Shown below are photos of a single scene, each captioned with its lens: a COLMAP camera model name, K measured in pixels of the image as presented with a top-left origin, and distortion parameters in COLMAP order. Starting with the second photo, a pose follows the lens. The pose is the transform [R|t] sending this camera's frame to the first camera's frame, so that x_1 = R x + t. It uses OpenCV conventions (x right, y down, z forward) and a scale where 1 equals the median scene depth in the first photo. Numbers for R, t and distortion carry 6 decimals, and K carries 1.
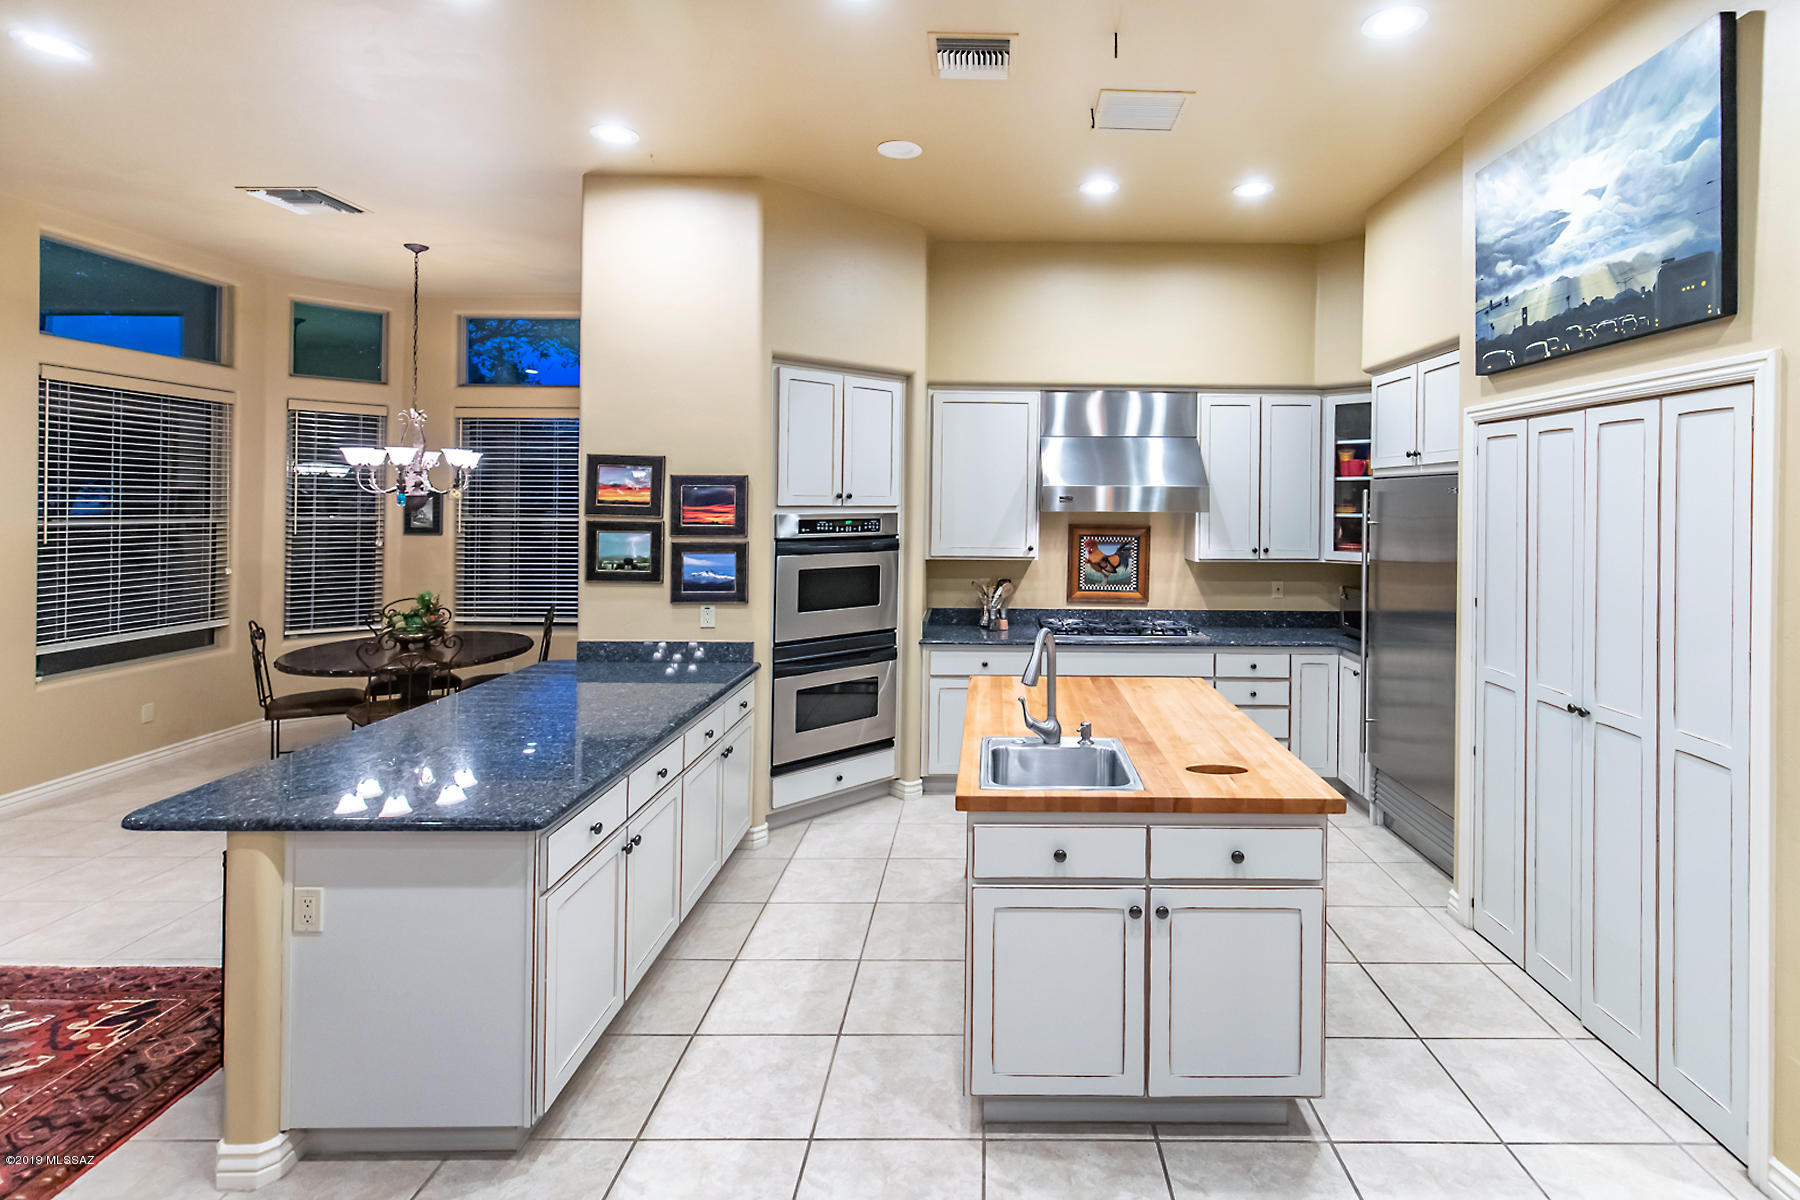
lens RADIAL K [[800.6, 0, 976.5], [0, 800.6, 503.1], [0, 0, 1]] dist [0.003634, 0.000181]
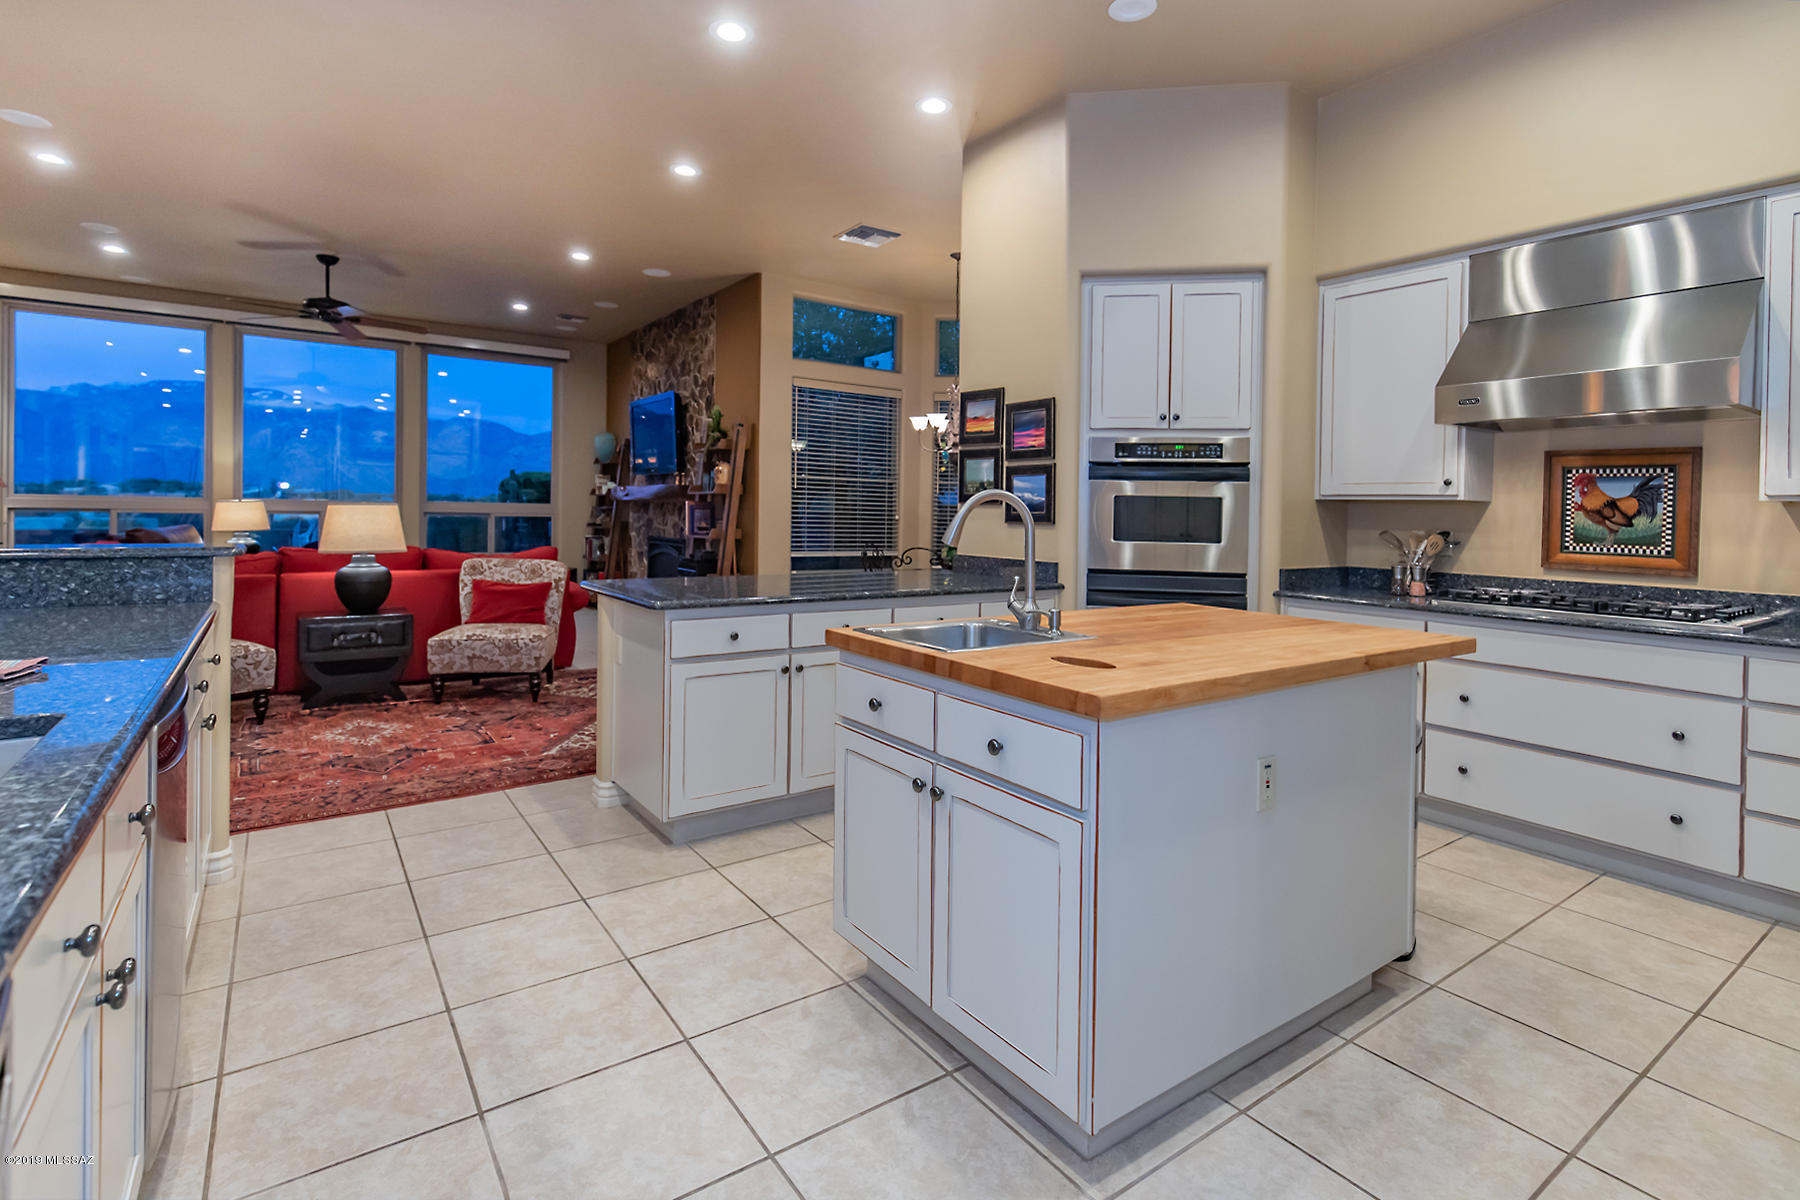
lens RADIAL K [[875.4, 0, 1013.7], [0, 875.4, 521.5], [0, 0, 1]] dist [0.001559, -0.000123]
pose [[0.625897, 0.008951, -0.779854, 0.541695], [-0.015844, 0.999874, -0.001240, 0.123212], [0.779745, 0.013132, 0.625960, 0.264836]]
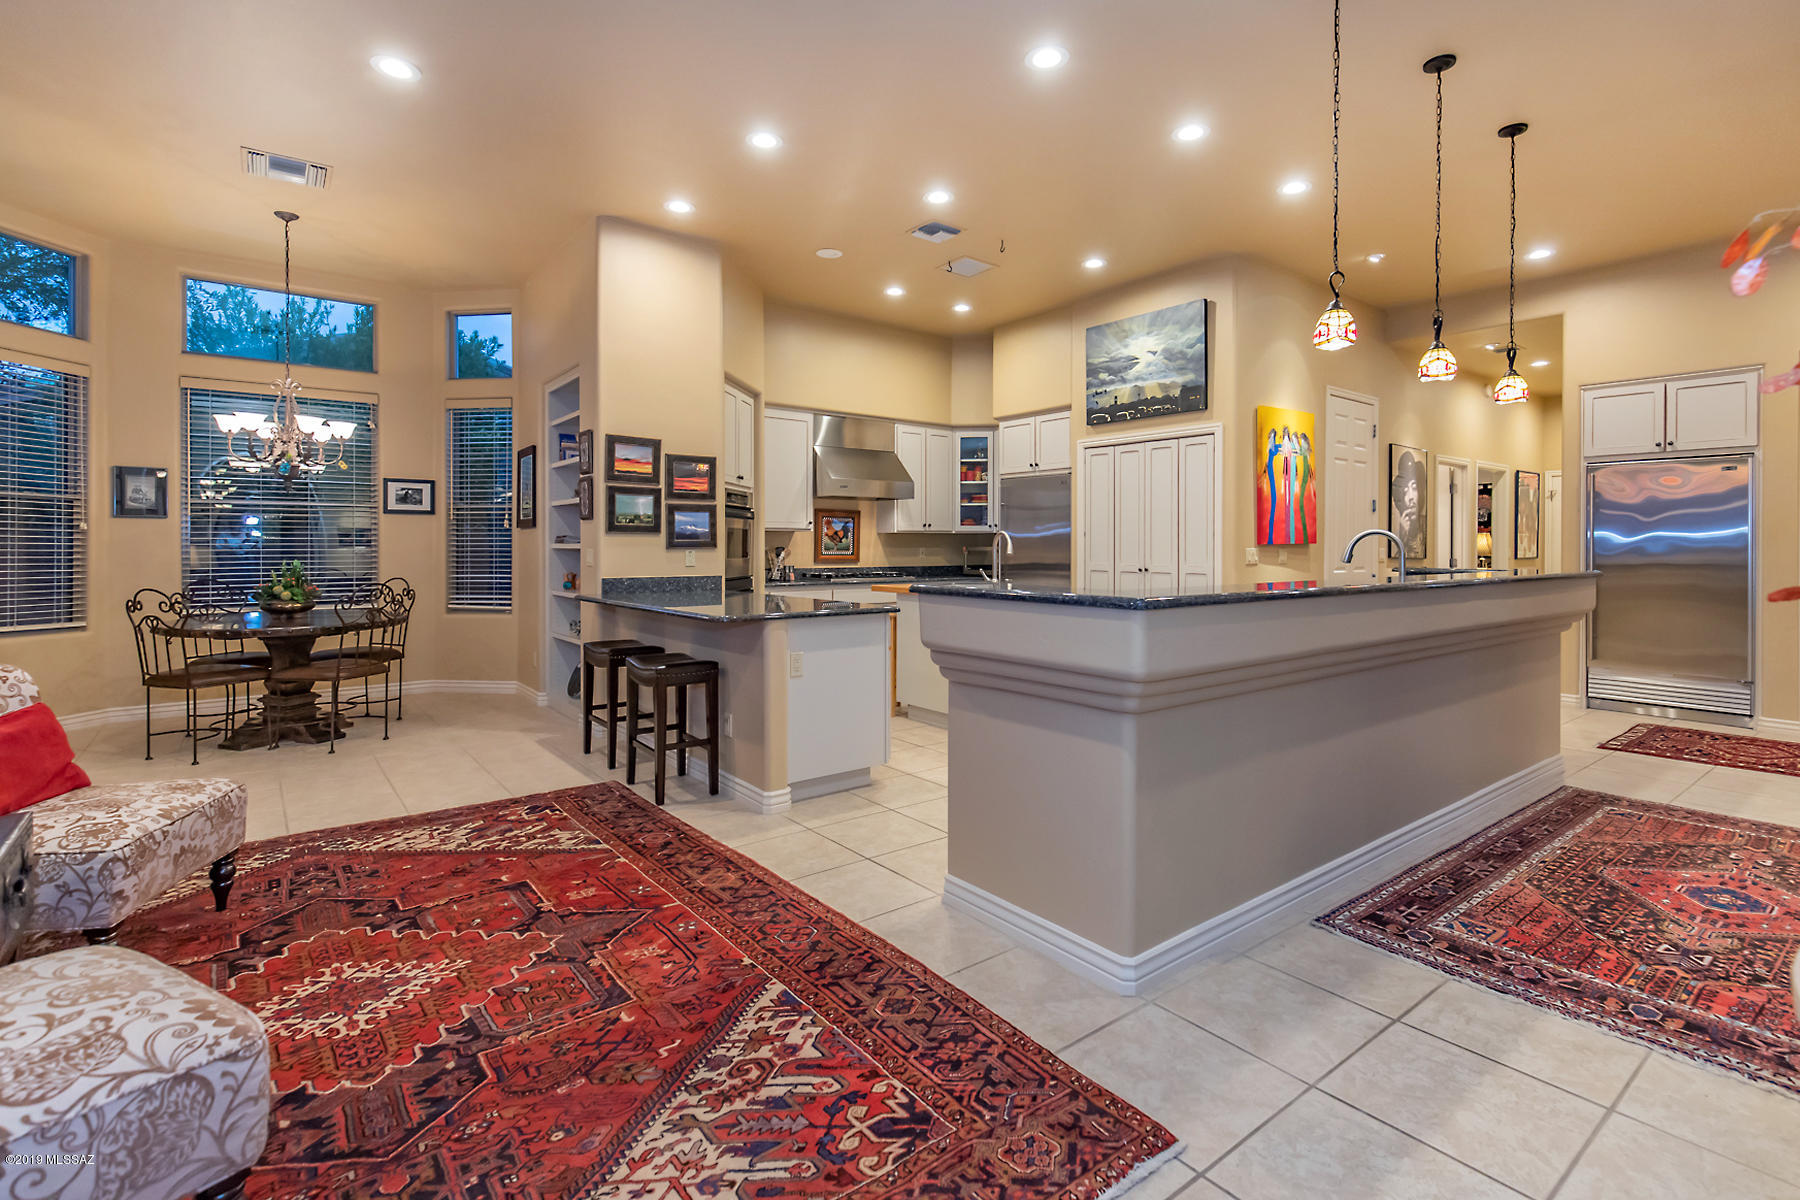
lens RADIAL K [[830.1, 0, 854.2], [0, 830.1, 543.9], [0, 0, 1]] dist [0.002260, 0.000127]
pose [[0.804068, -0.008603, 0.594475, -0.947835], [0.008255, 0.999960, 0.003305, 0.113625], [-0.594480, 0.002250, 0.804107, -0.311513]]
